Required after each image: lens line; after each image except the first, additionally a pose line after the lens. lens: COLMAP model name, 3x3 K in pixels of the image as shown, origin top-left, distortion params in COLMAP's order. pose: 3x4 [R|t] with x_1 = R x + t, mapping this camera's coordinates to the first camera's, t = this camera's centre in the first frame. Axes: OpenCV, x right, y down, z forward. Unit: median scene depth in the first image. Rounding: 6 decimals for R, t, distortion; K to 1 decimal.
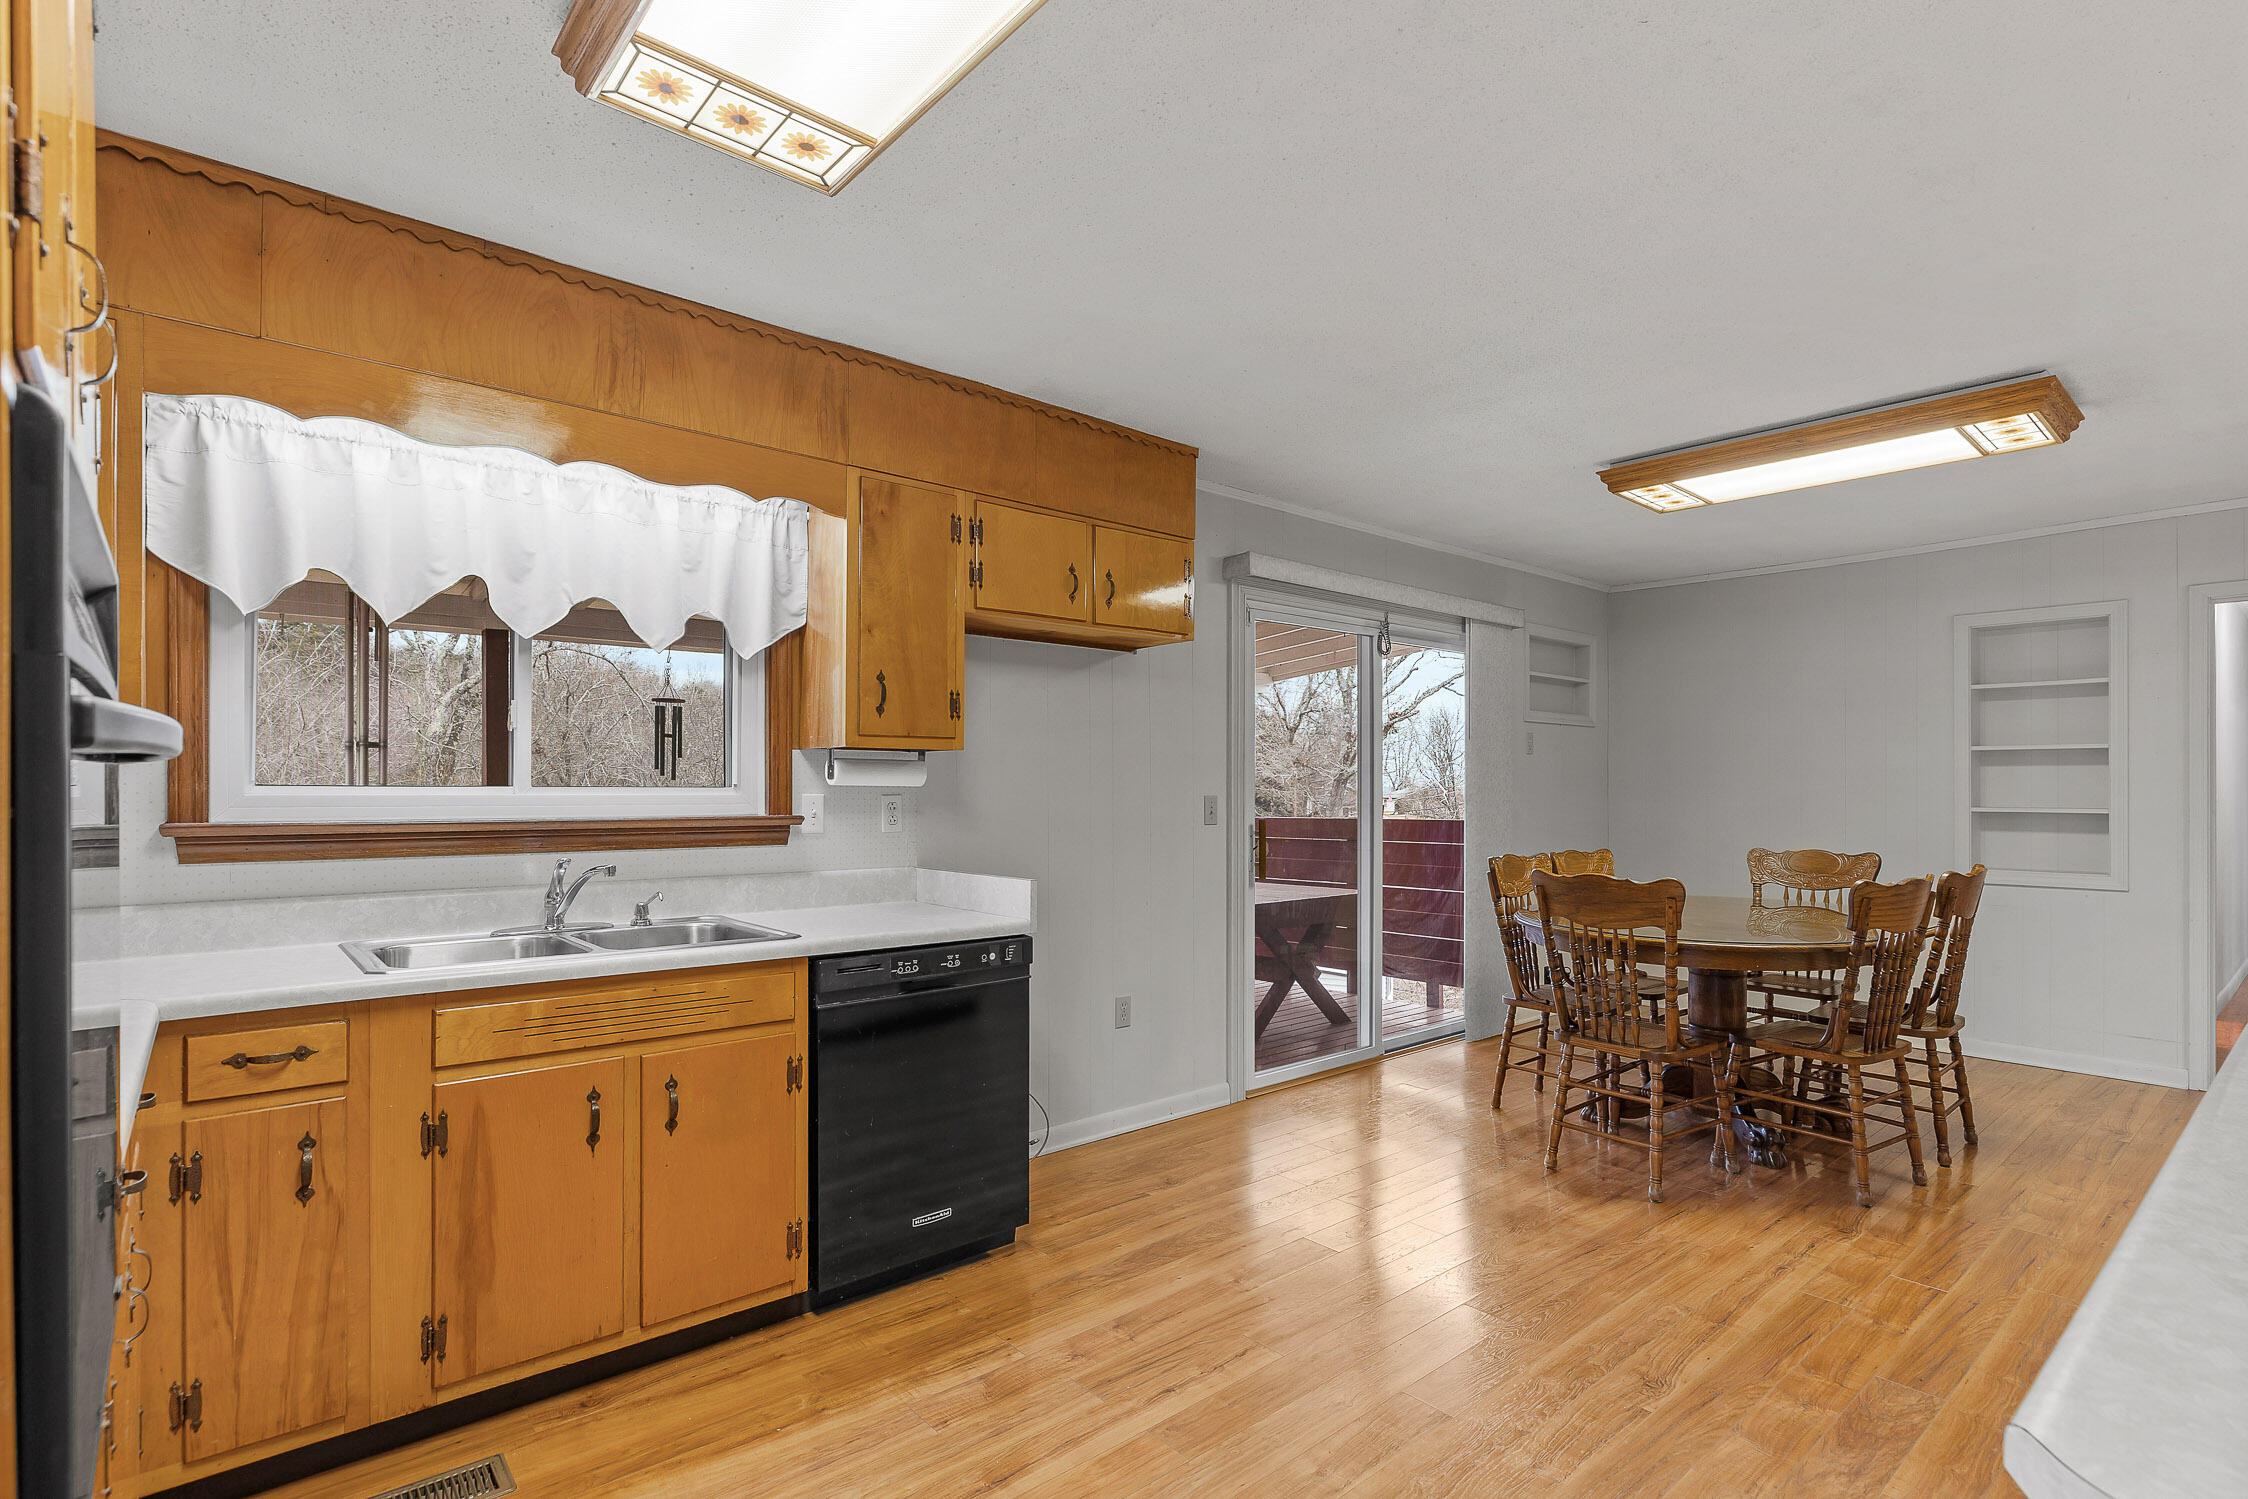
lens RADIAL K [[1100.0, 0, 1128.5], [0, 1100.0, 801.8], [0, 0, 1]] dist [-0.001364, -0.000050]
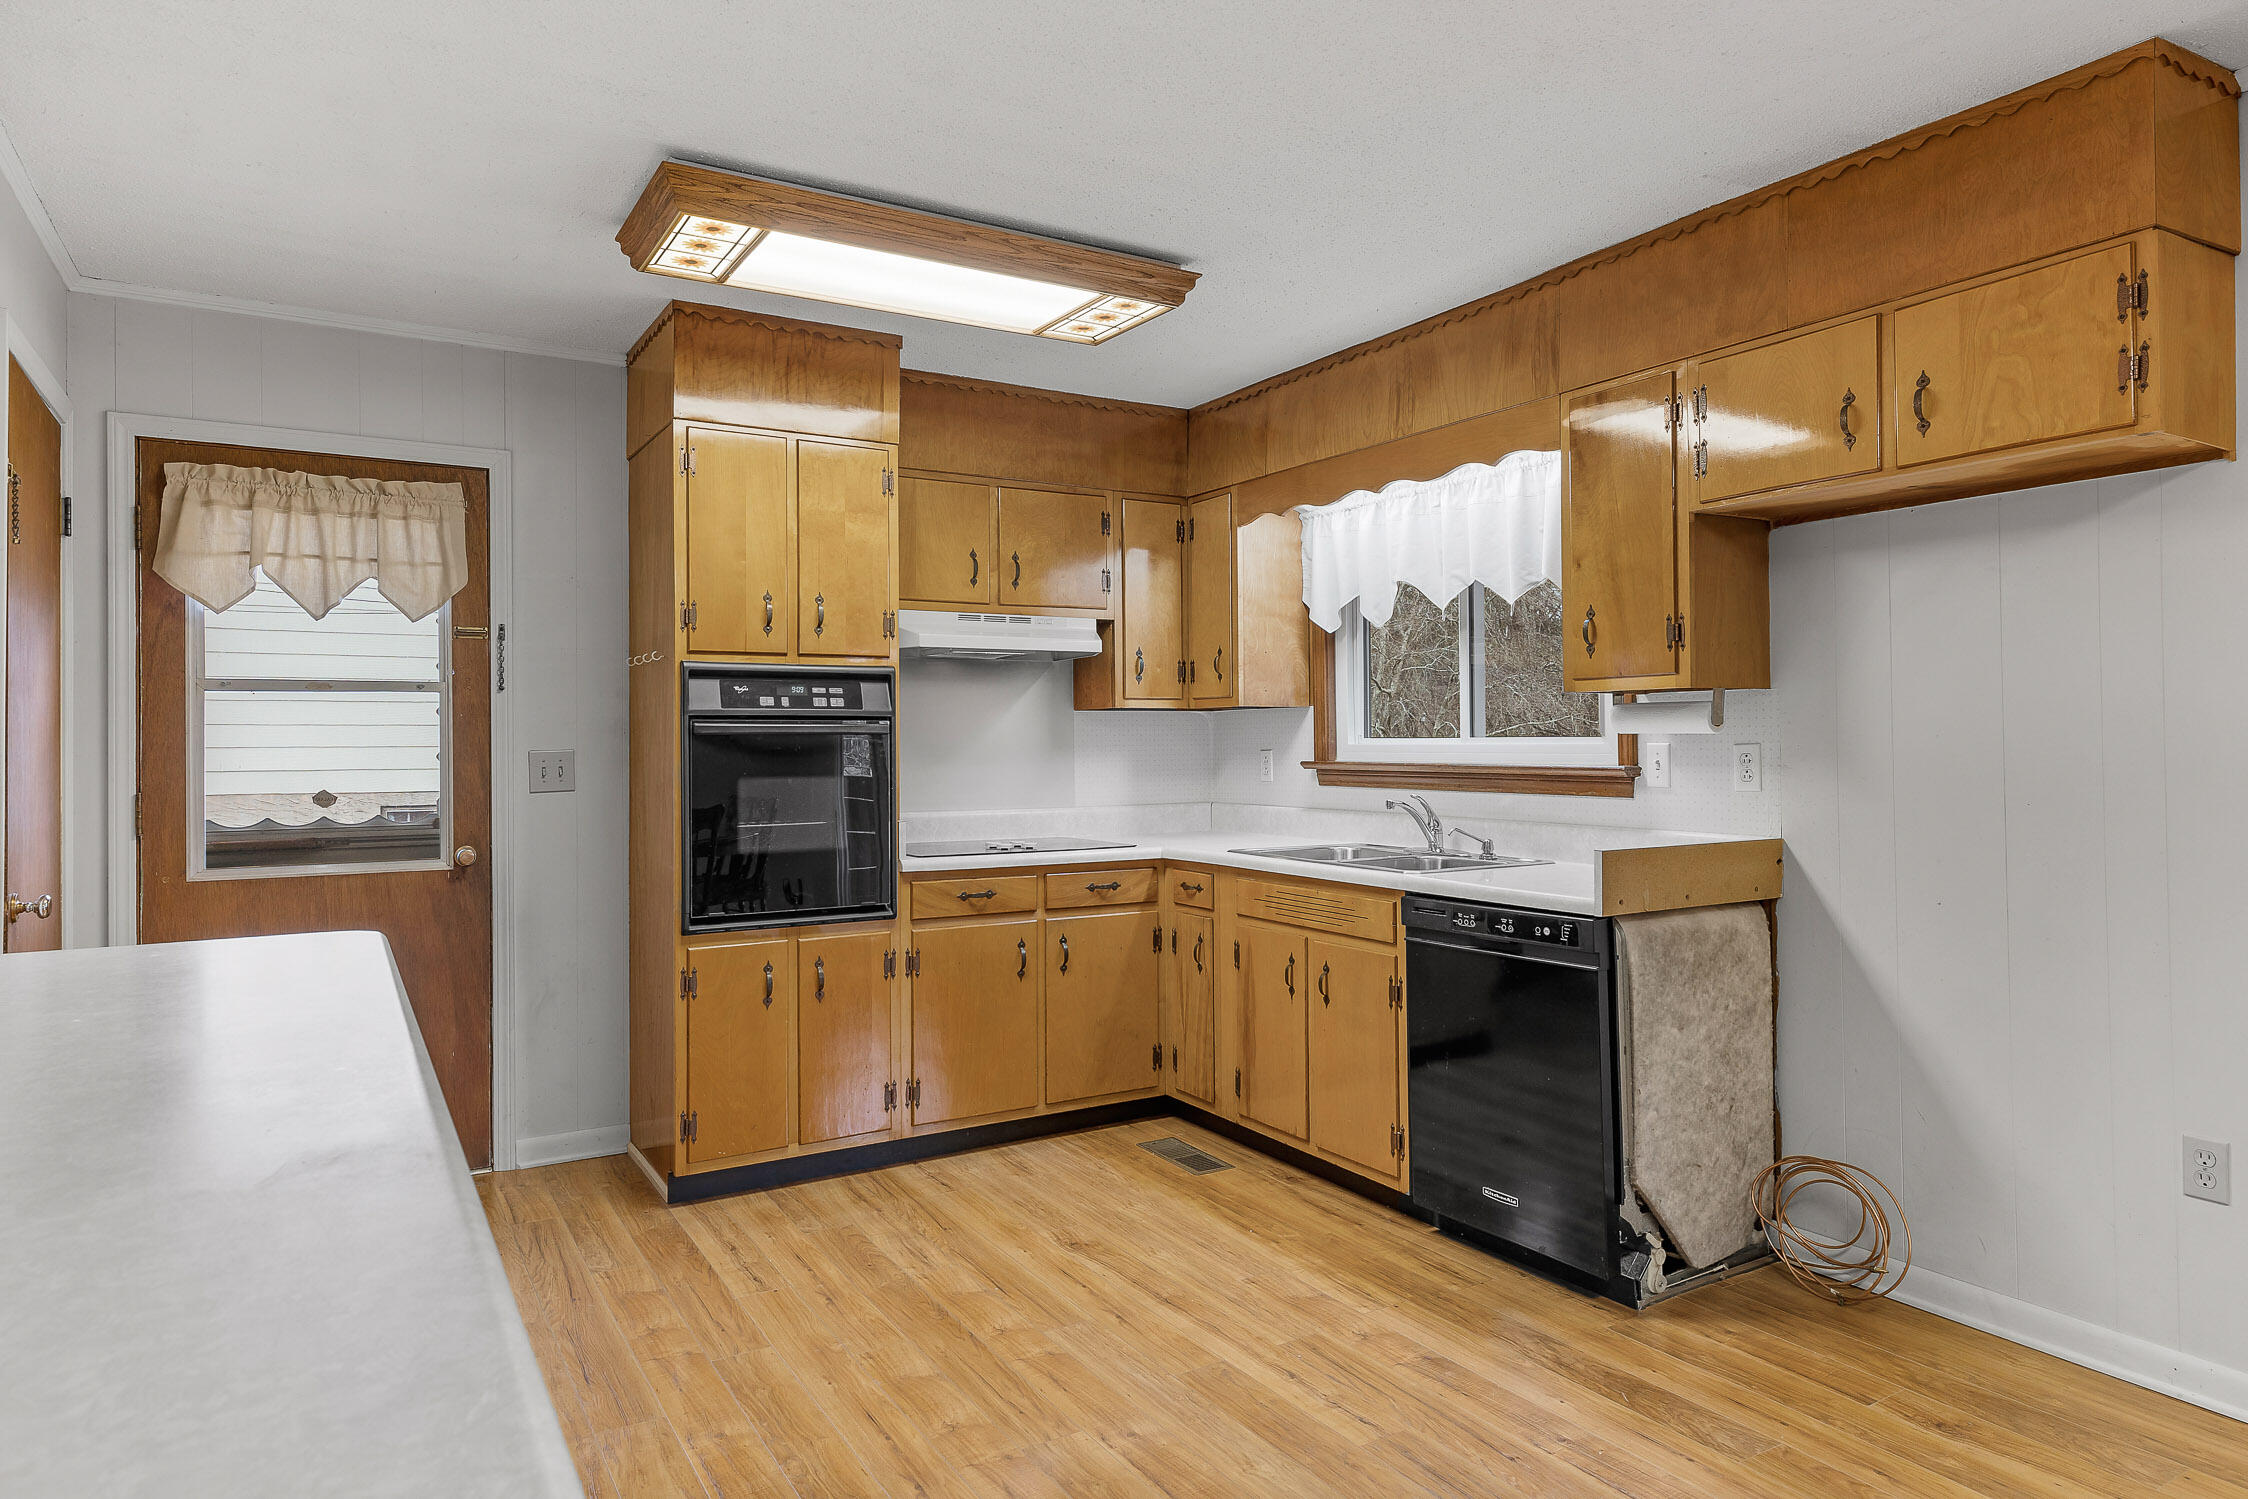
lens RADIAL K [[1349.0, 0, 1124.0], [0, 1349.0, 749.5], [0, 0, 1]] dist [0.008717, 0.000232]
pose [[-0.176078, 0.004391, -0.984366, 1.095224], [-0.004912, 0.999974, 0.005340, -0.006989], [0.984364, 0.005776, -0.176052, 0.963932]]
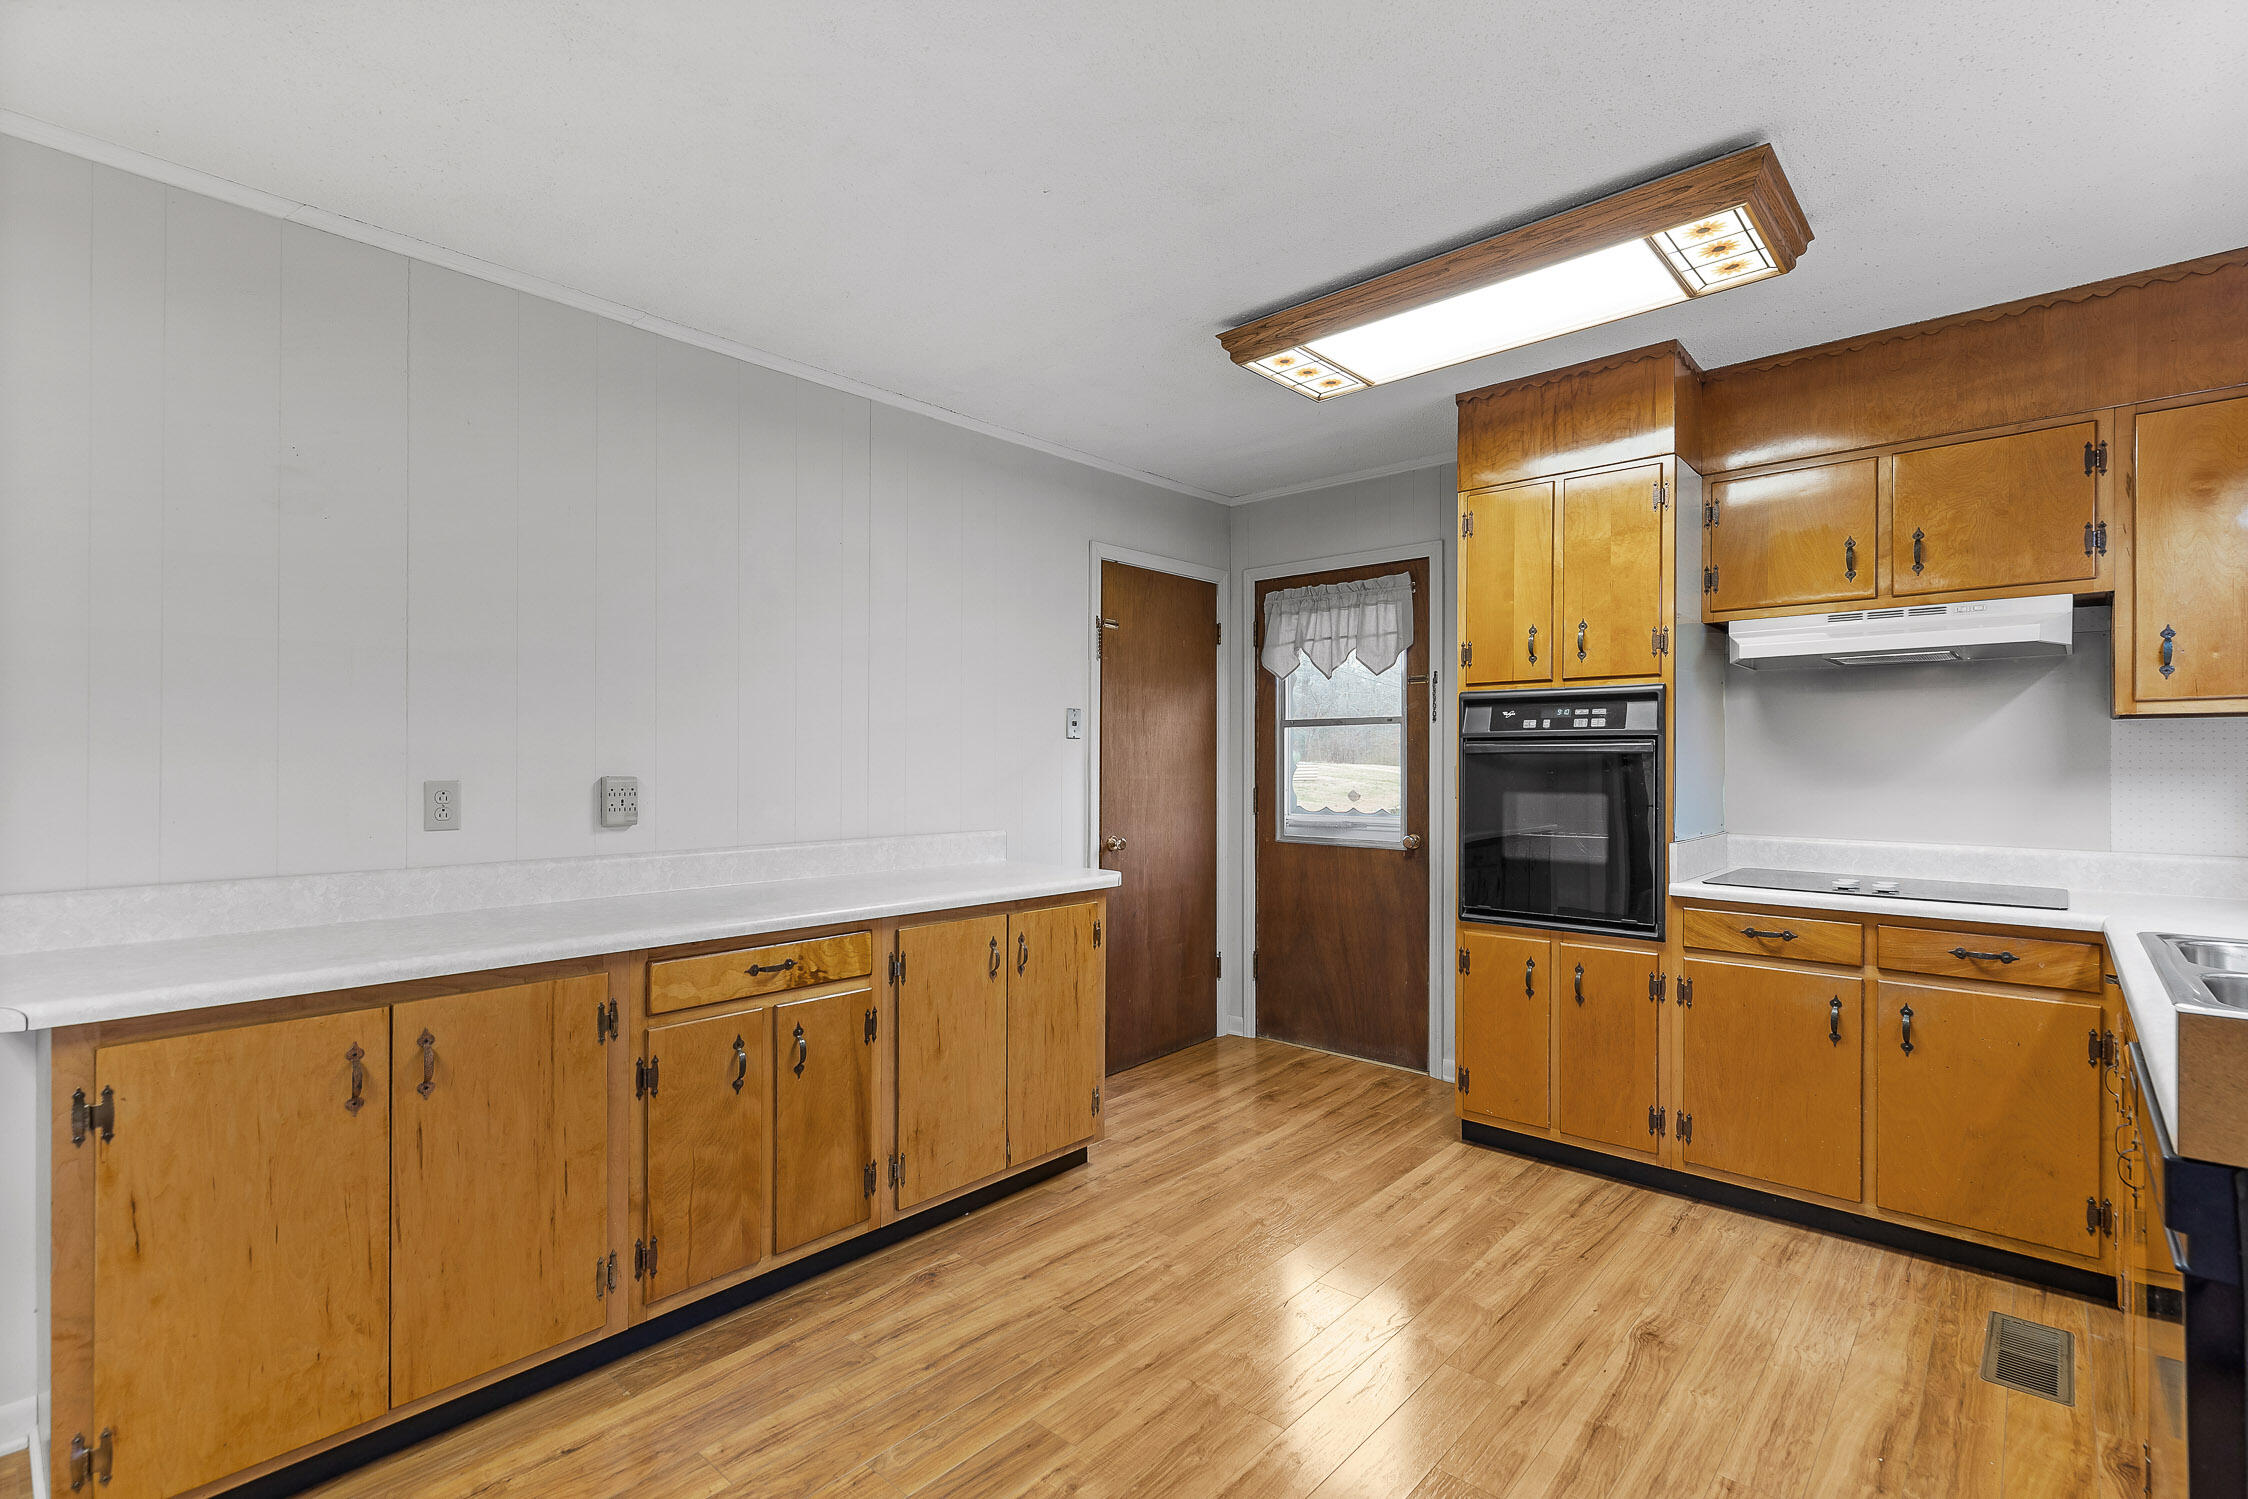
lens RADIAL K [[1025.3, 0, 1126.0], [0, 1025.3, 774.2], [0, 0, 1]] dist [-0.000357, -0.000432]
pose [[-0.992947, -0.000577, -0.118554, 0.349435], [-0.003410, 0.999713, 0.023698, -0.016526], [0.118507, 0.023935, -0.992665, 1.500700]]
